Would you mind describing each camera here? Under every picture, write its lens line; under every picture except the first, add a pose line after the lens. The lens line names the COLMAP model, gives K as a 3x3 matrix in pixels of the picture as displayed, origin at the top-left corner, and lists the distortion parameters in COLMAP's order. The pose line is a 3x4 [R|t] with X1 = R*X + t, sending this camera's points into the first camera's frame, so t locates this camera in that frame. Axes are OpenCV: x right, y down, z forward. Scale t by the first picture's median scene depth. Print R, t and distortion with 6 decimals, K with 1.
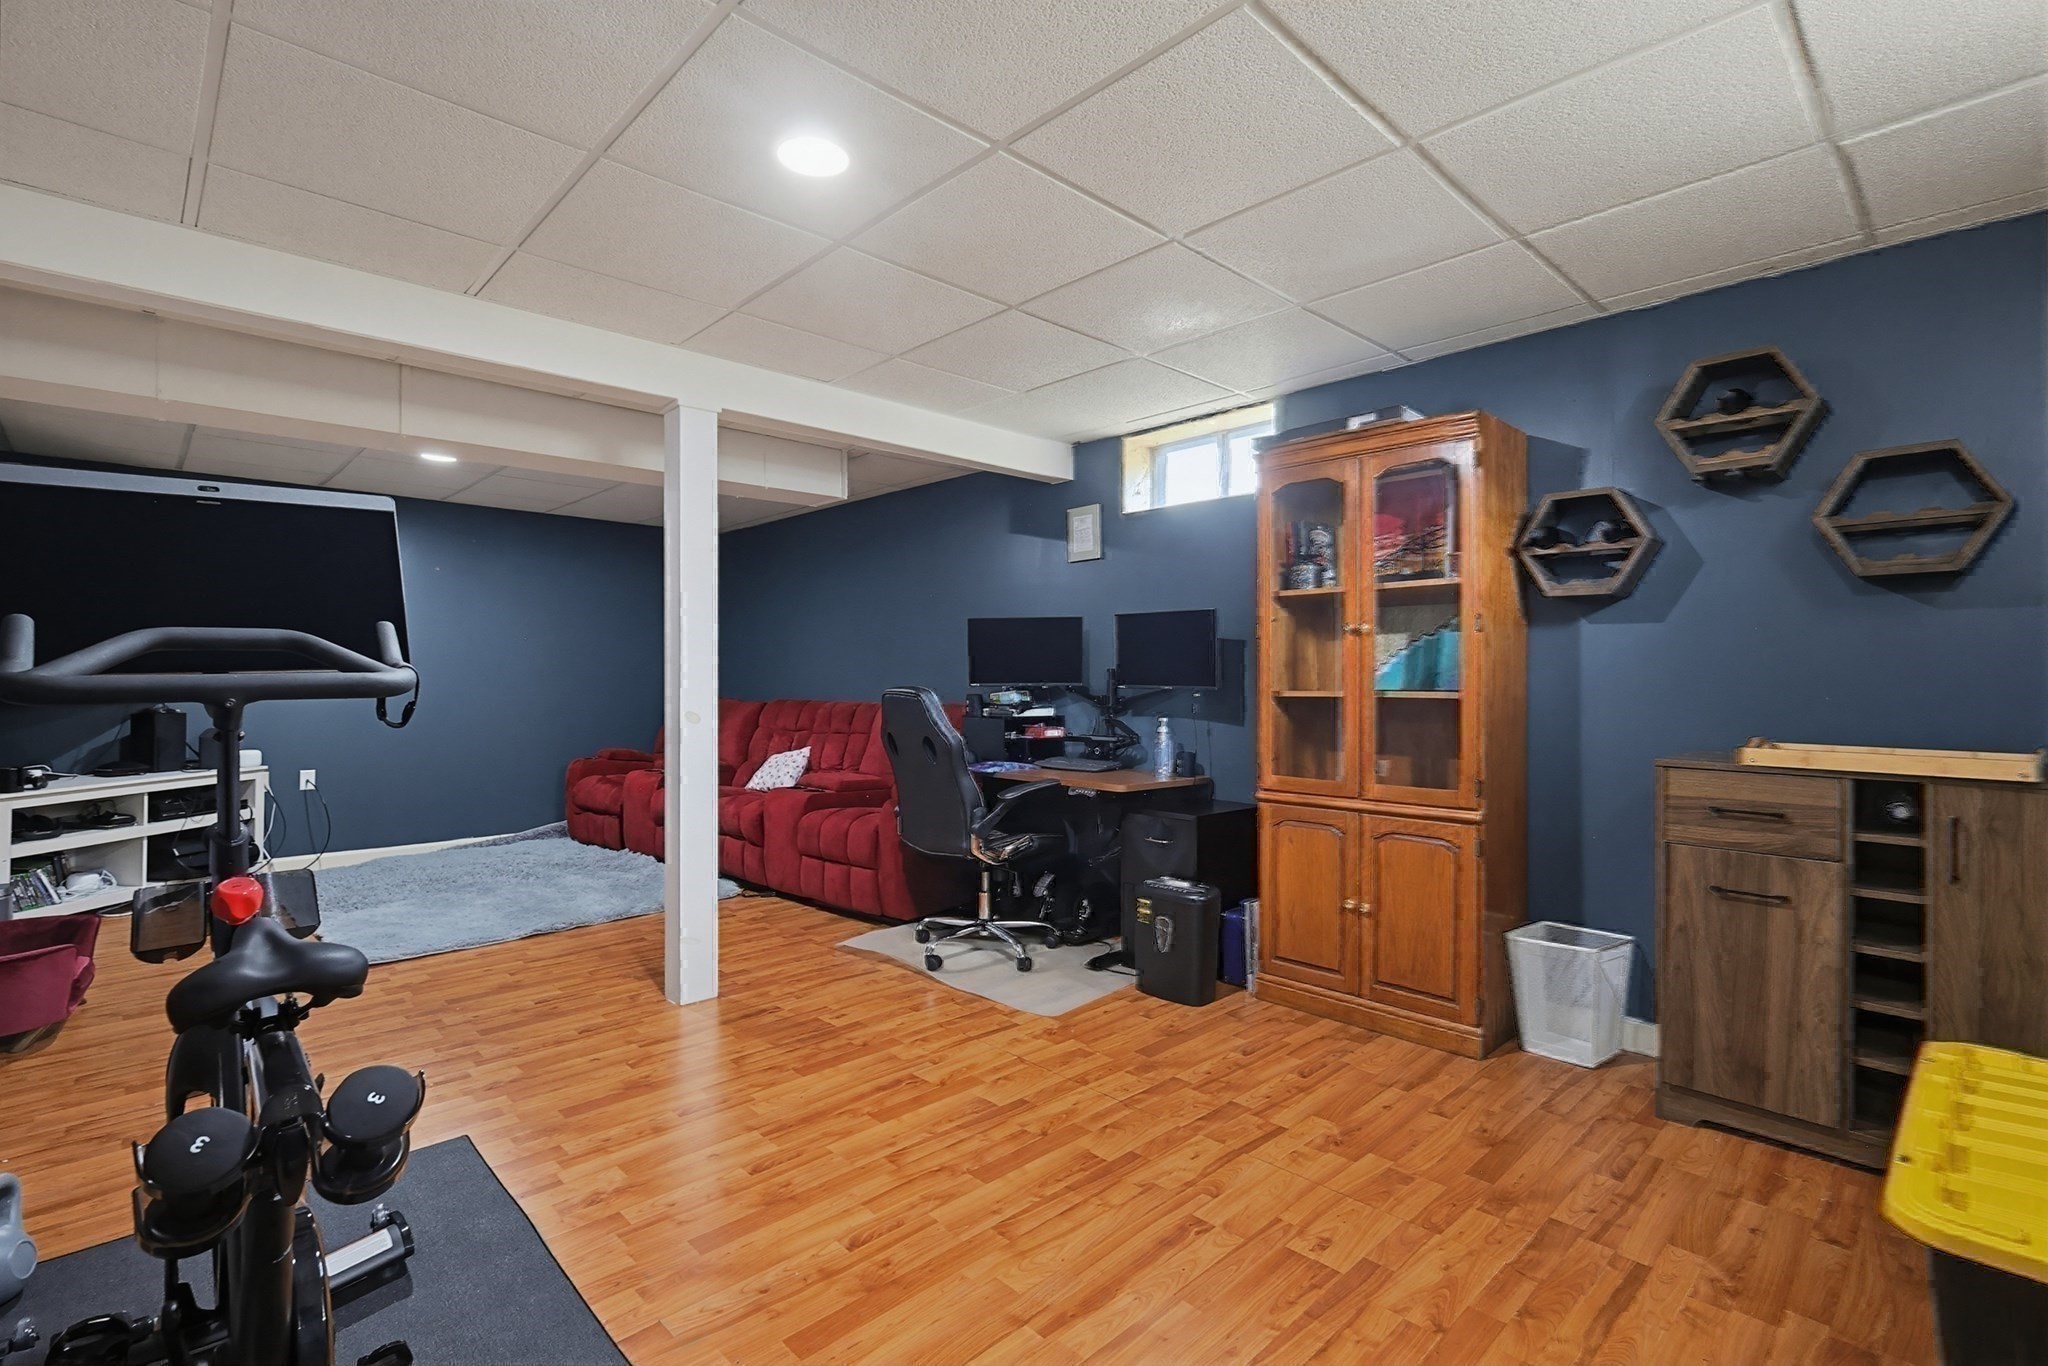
lens RADIAL K [[961.4, 0, 1042.8], [0, 961.4, 702.0], [0, 0, 1]] dist [-0.000905, -0.000475]
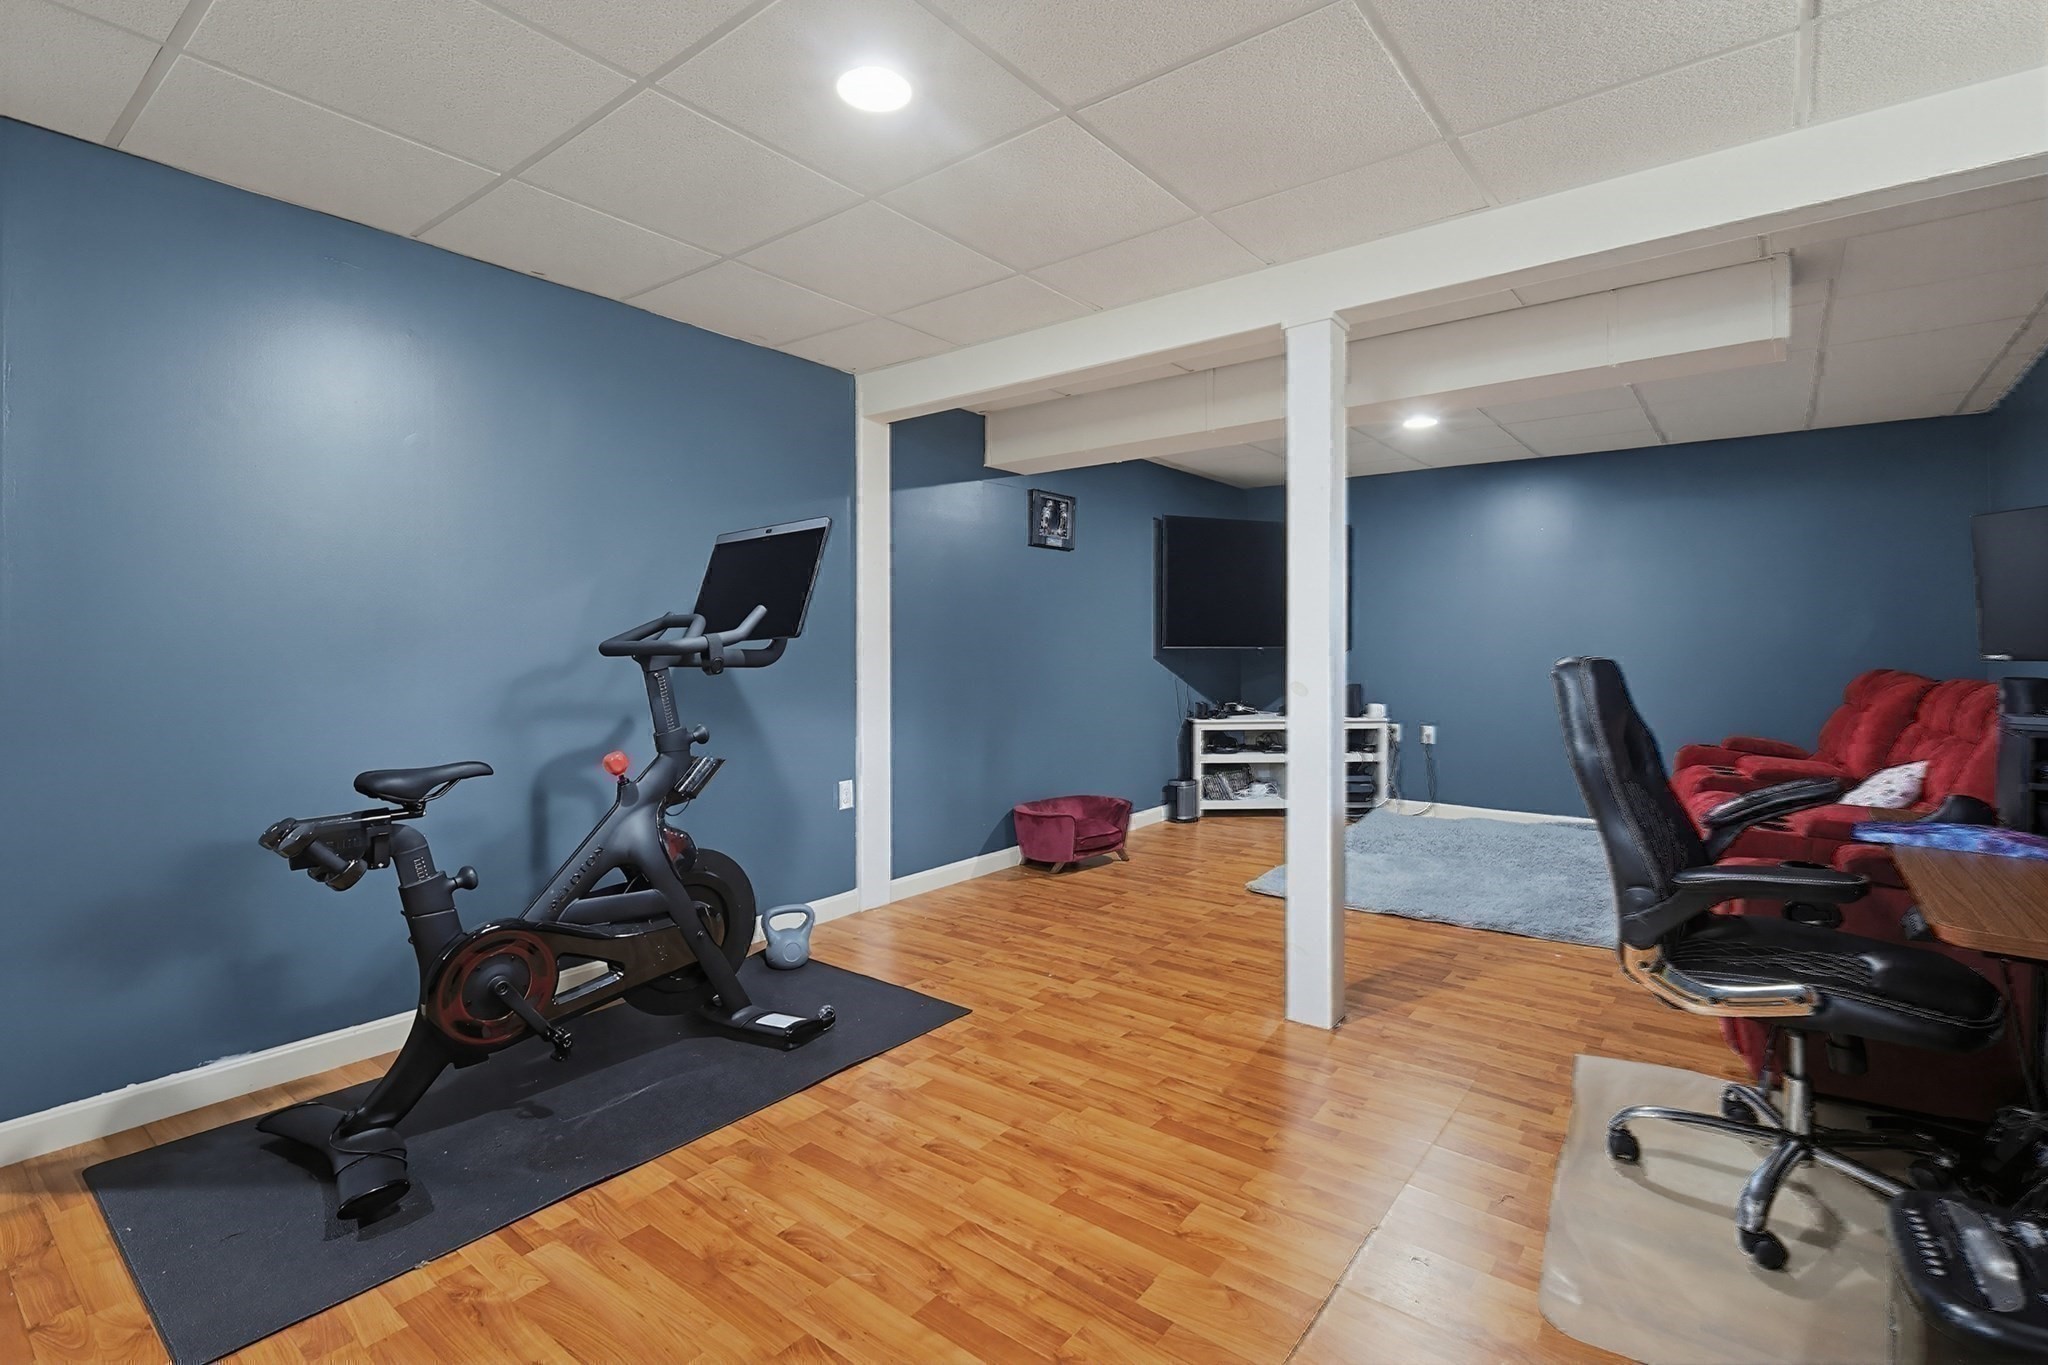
lens RADIAL K [[959.9, 0, 1015.6], [0, 959.9, 652.9], [0, 0, 1]] dist [-0.001249, -0.000240]
pose [[0.119170, 0.012137, -0.992800, 0.506282], [-0.027111, 0.999592, 0.008965, -0.018886], [0.992504, 0.025848, 0.119451, 0.719102]]
